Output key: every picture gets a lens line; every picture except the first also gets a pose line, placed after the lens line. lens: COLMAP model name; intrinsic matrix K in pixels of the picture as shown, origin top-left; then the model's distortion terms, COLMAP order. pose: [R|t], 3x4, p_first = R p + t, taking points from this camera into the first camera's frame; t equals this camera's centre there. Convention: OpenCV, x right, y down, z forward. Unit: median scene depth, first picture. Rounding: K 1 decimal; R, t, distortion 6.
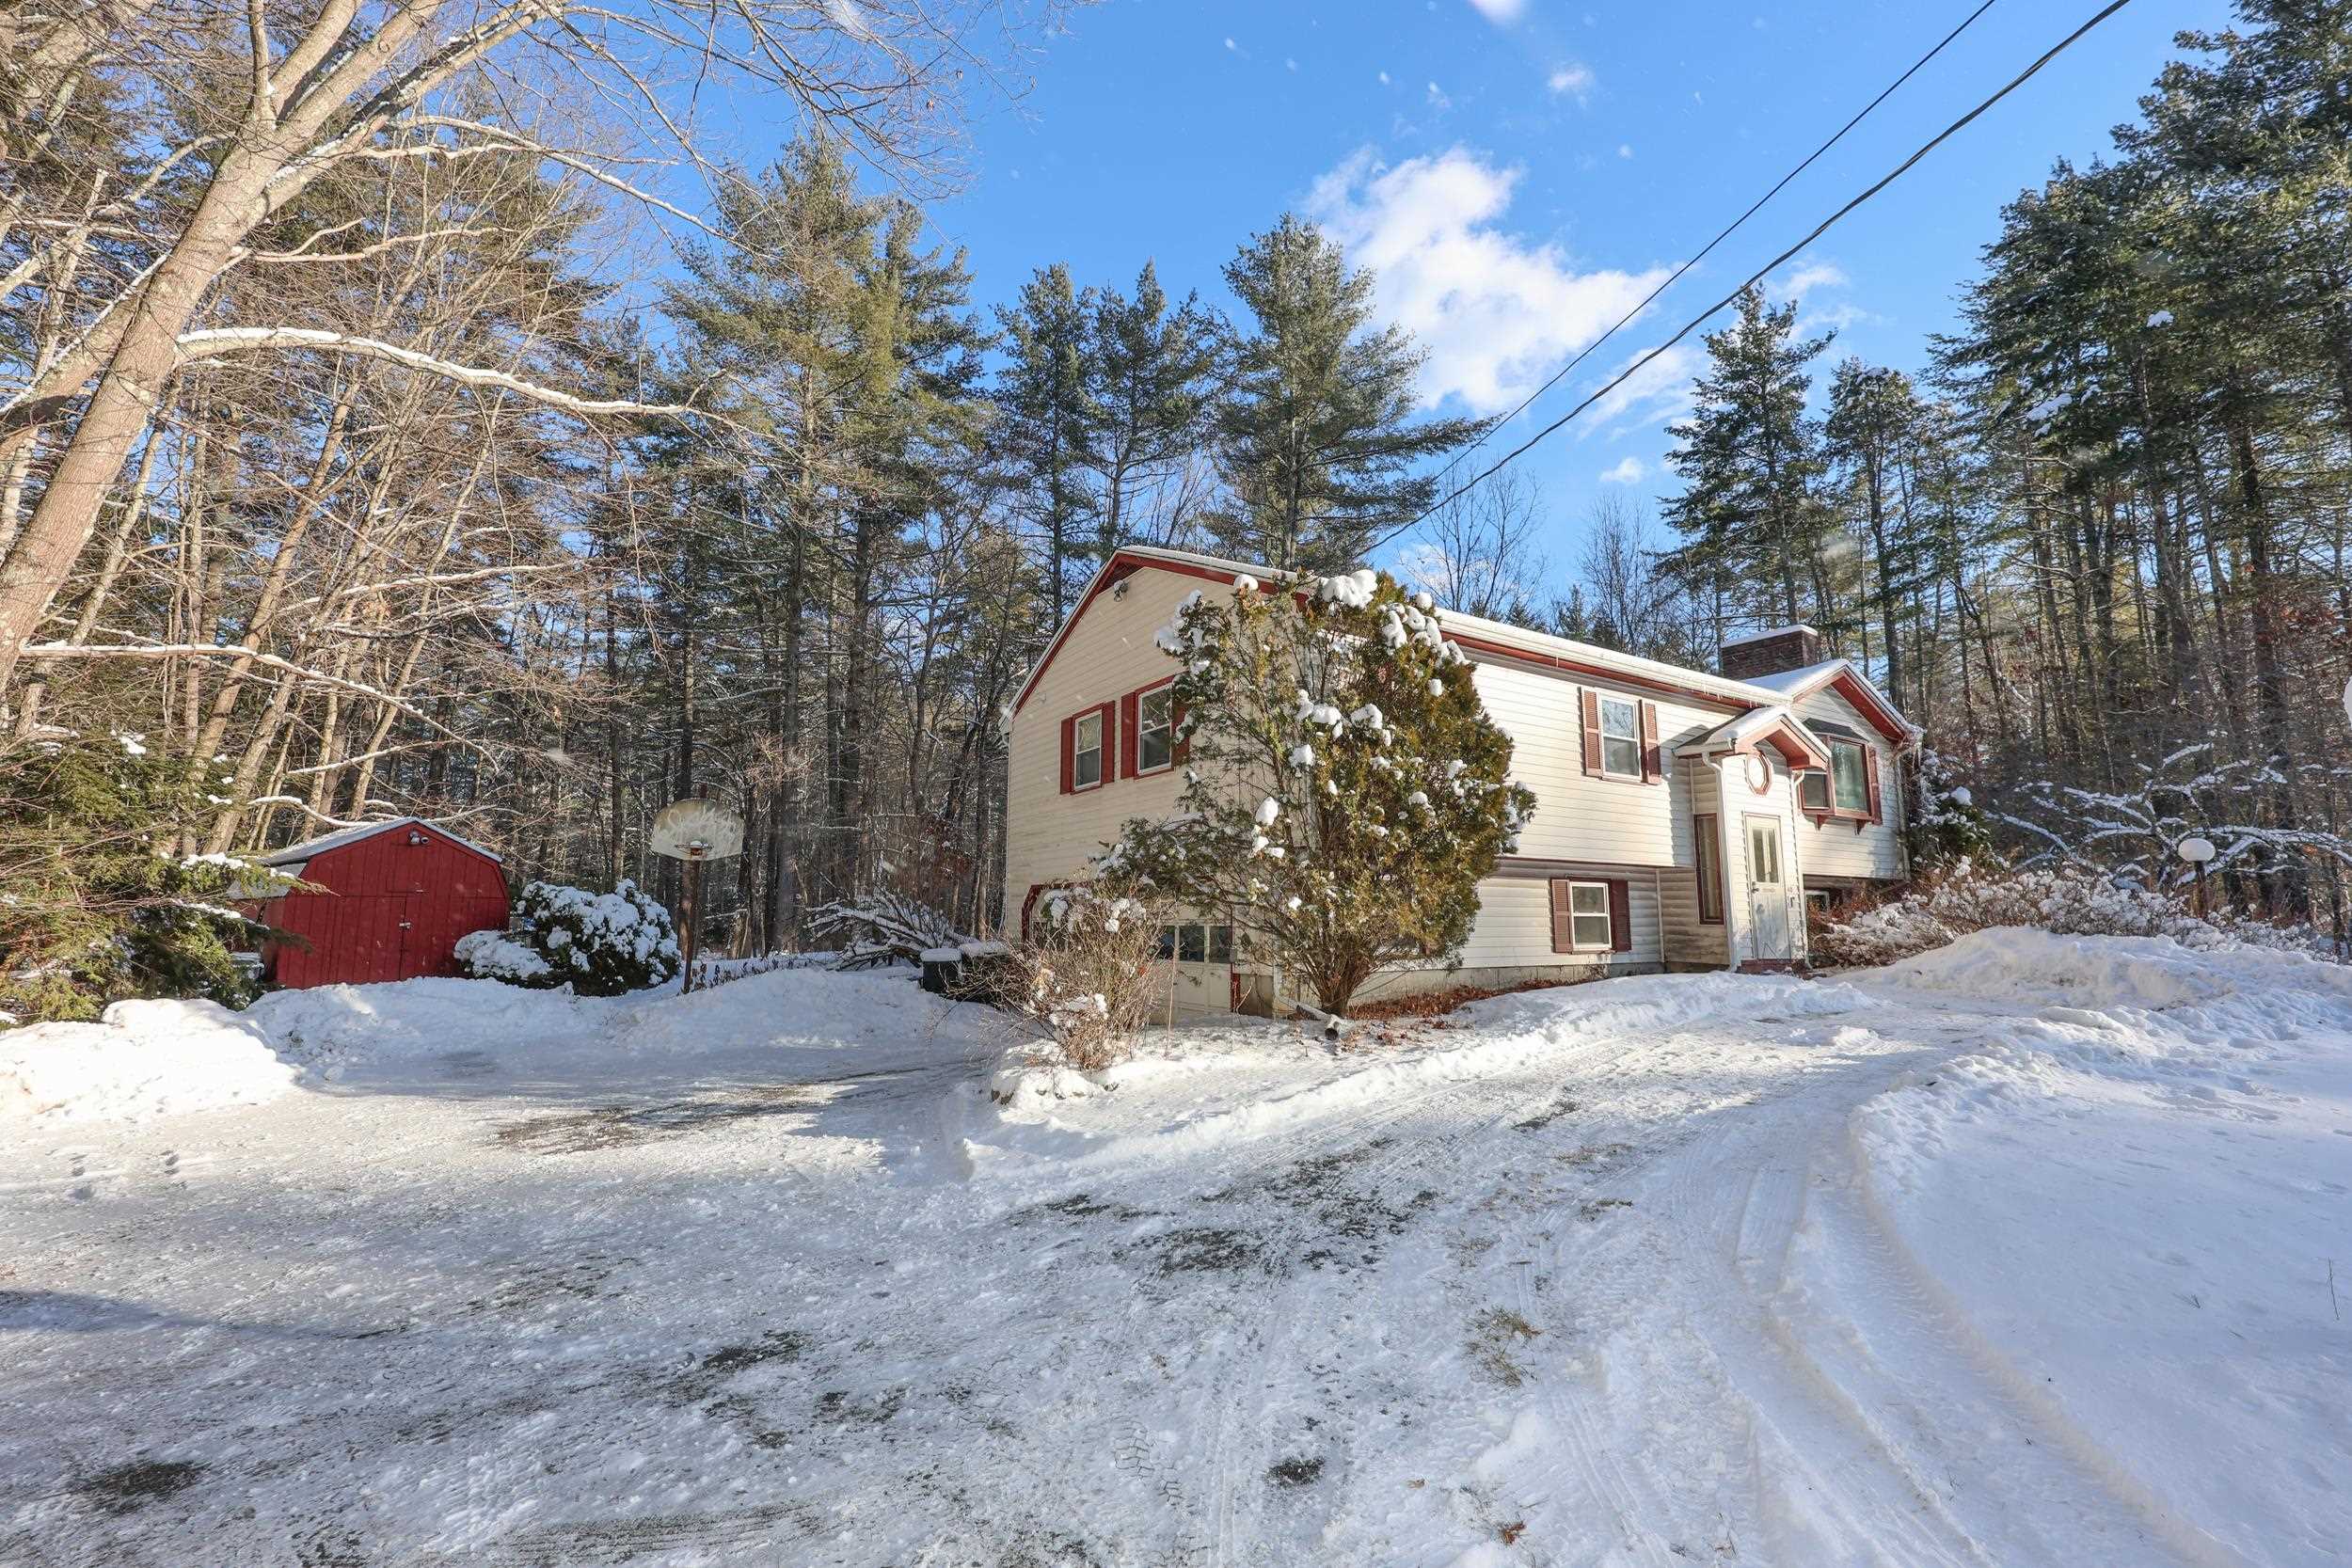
lens RADIAL K [[936.5, 0, 1176.0], [0, 936.5, 784.0], [0, 0, 1]] dist [0.001280, 0.000015]
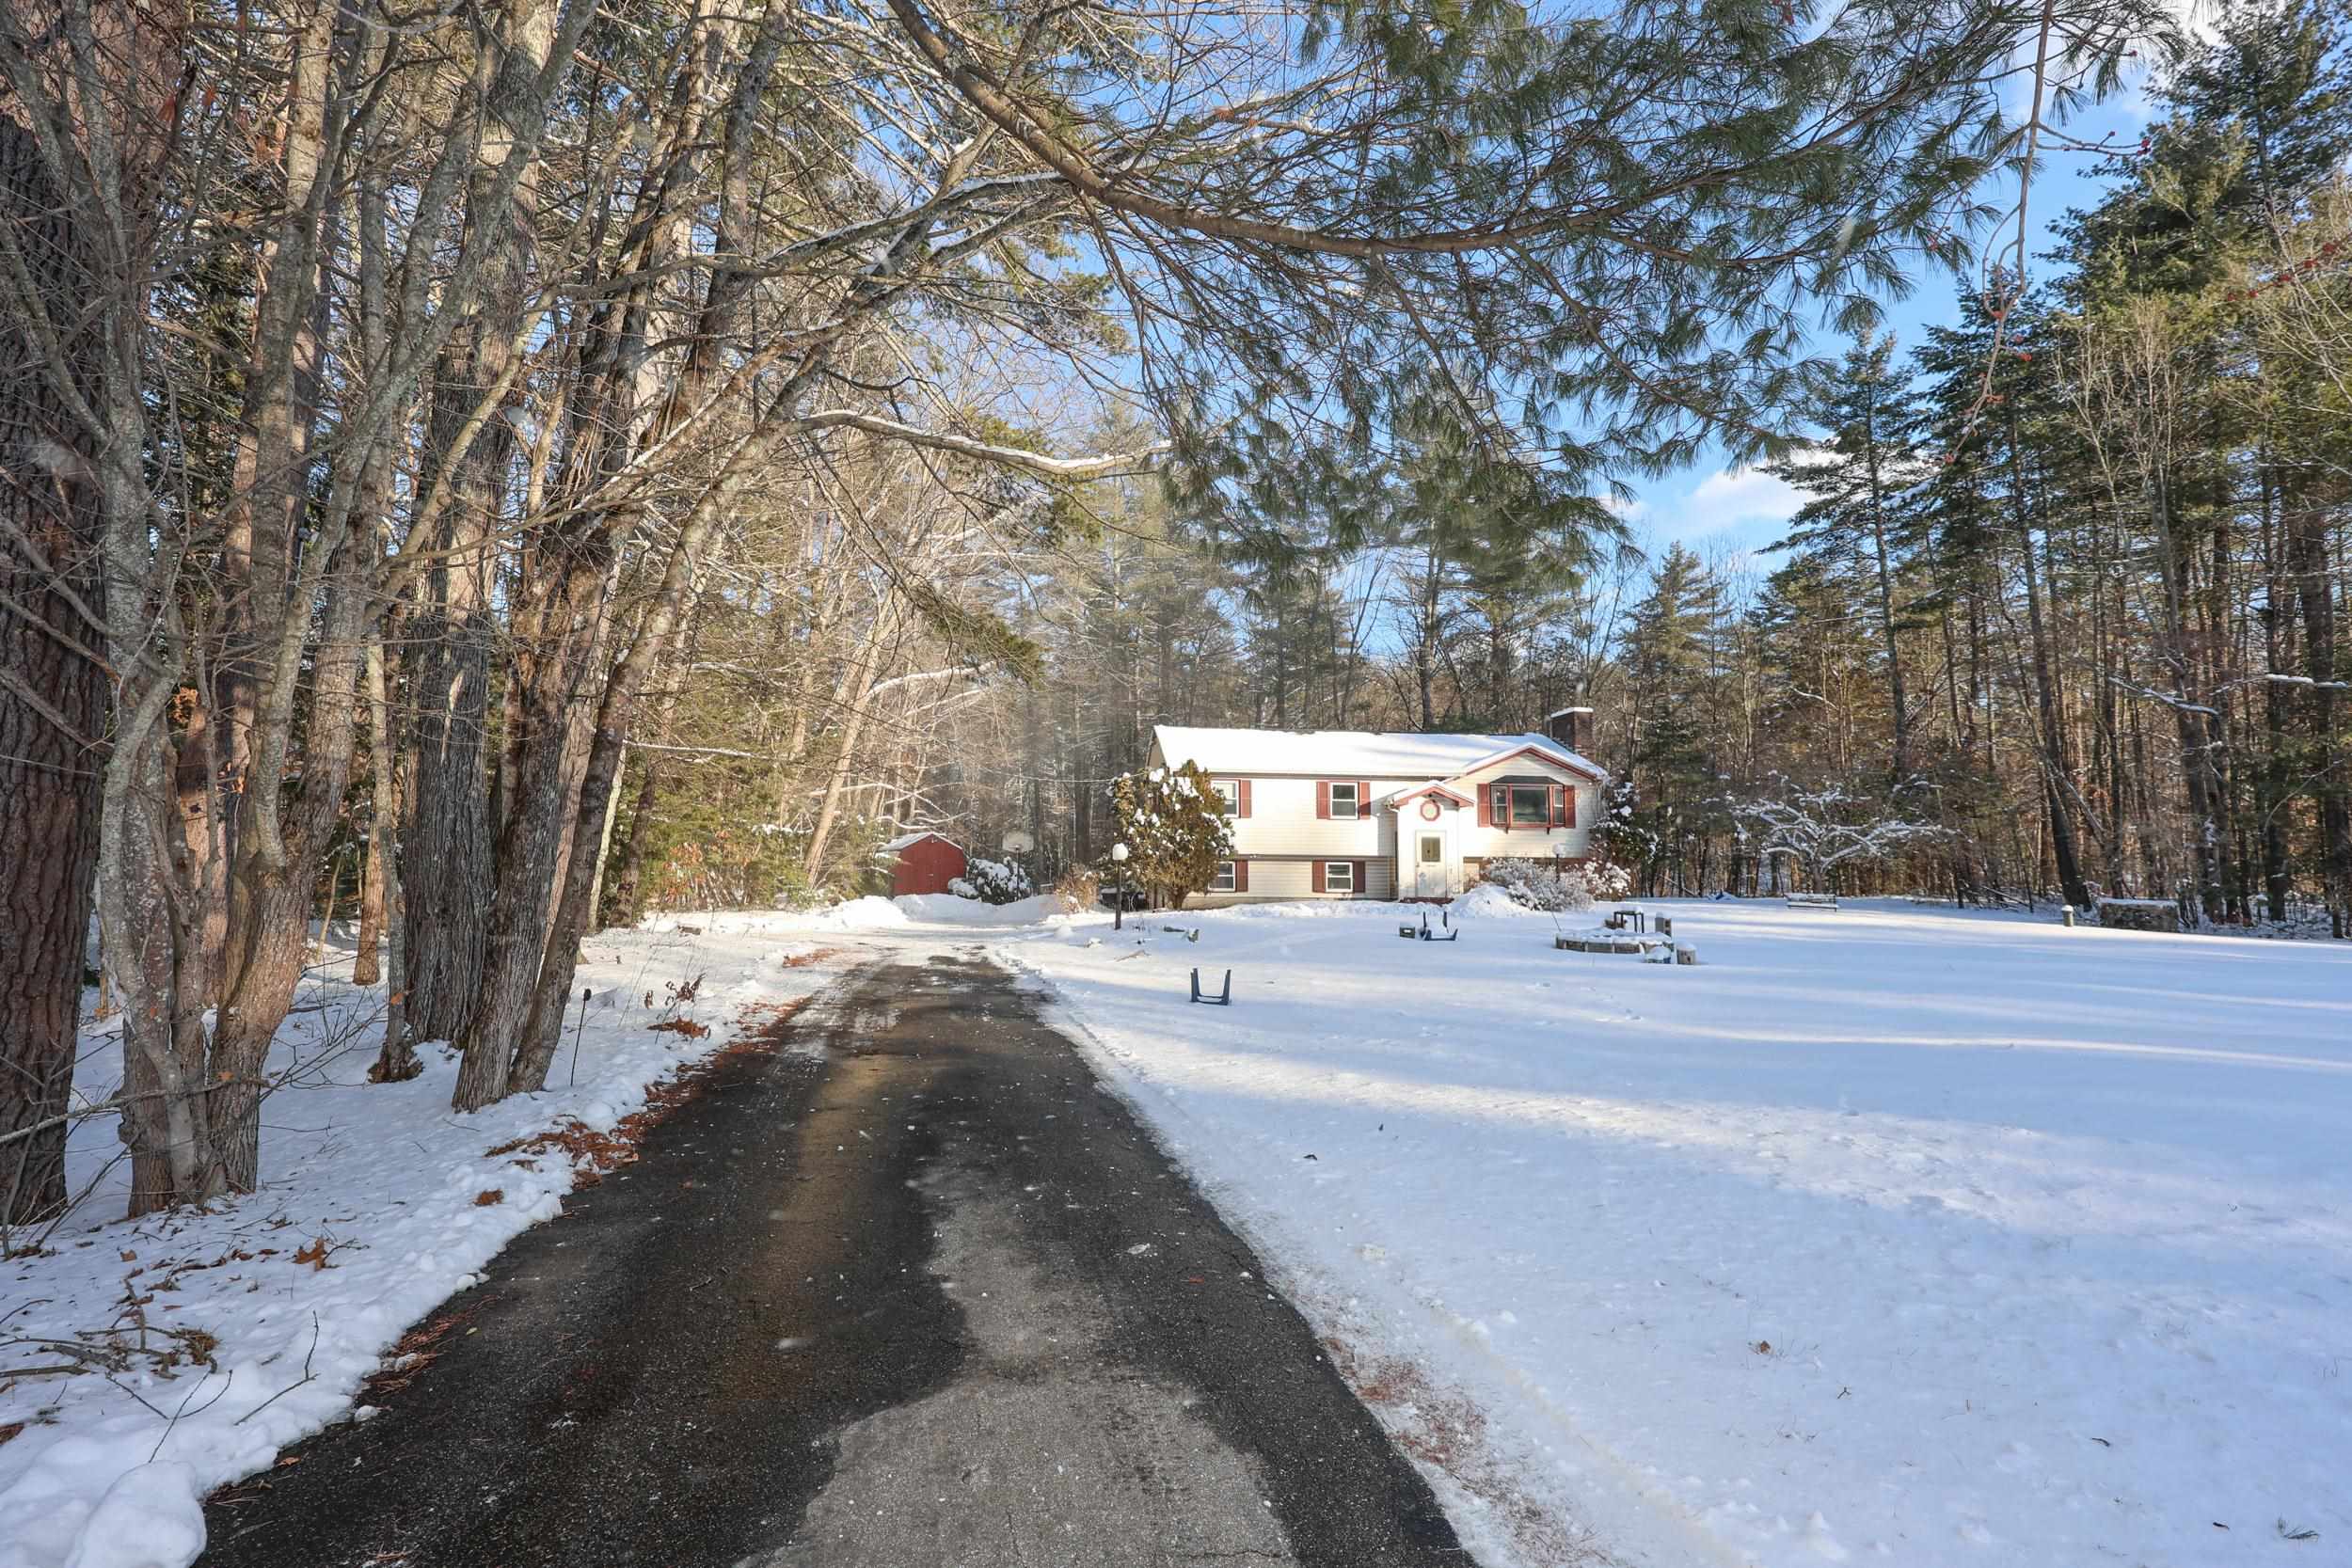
lens RADIAL K [[946.4, 0, 1185.2], [0, 946.4, 785.2], [0, 0, 1]] dist [-0.002516, 0.000052]
pose [[0.908156, -0.027744, -0.417711, 1.048995], [0.049227, 0.997956, 0.040742, -0.193906], [0.415727, -0.057563, 0.907666, -1.220784]]
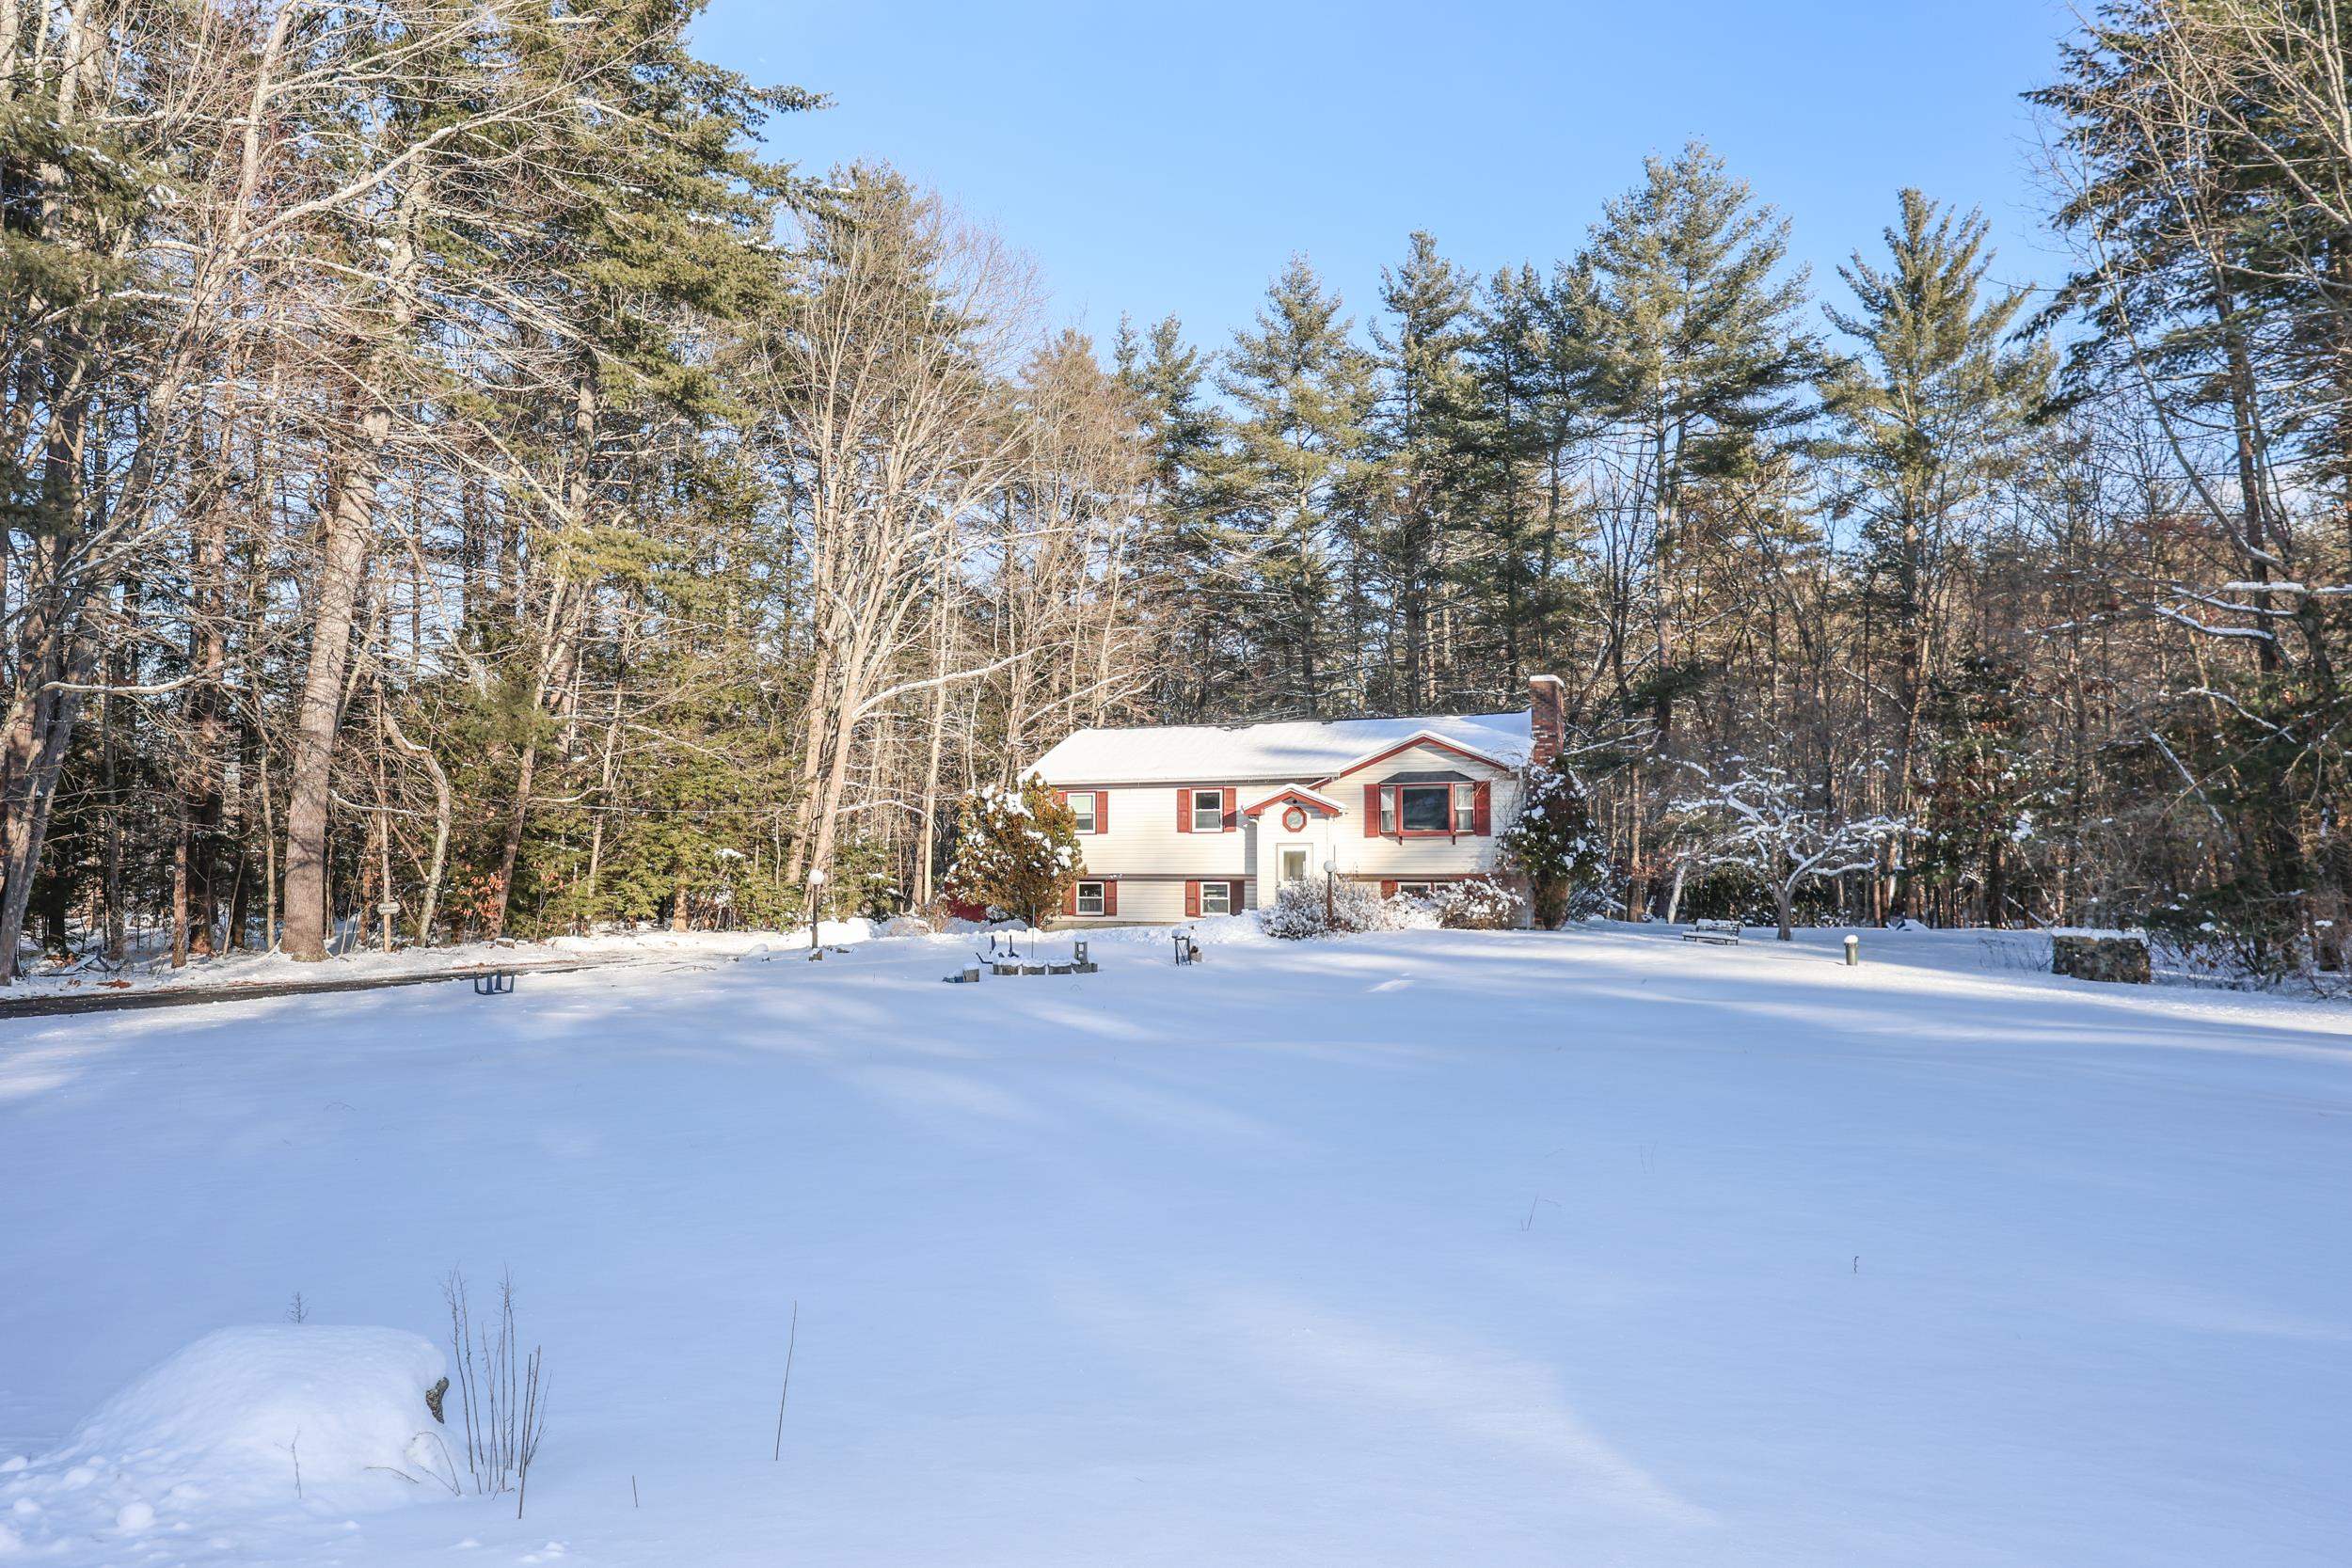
lens RADIAL K [[1442.2, 0, 1176.0], [0, 1442.2, 784.0], [0, 0, 1]] dist [-0.047737, 0.033541]
pose [[0.589735, -0.053989, -0.805790, 2.792560], [0.108748, 0.993984, 0.012991, -0.147569], [0.800242, -0.095289, 0.592059, -0.826583]]
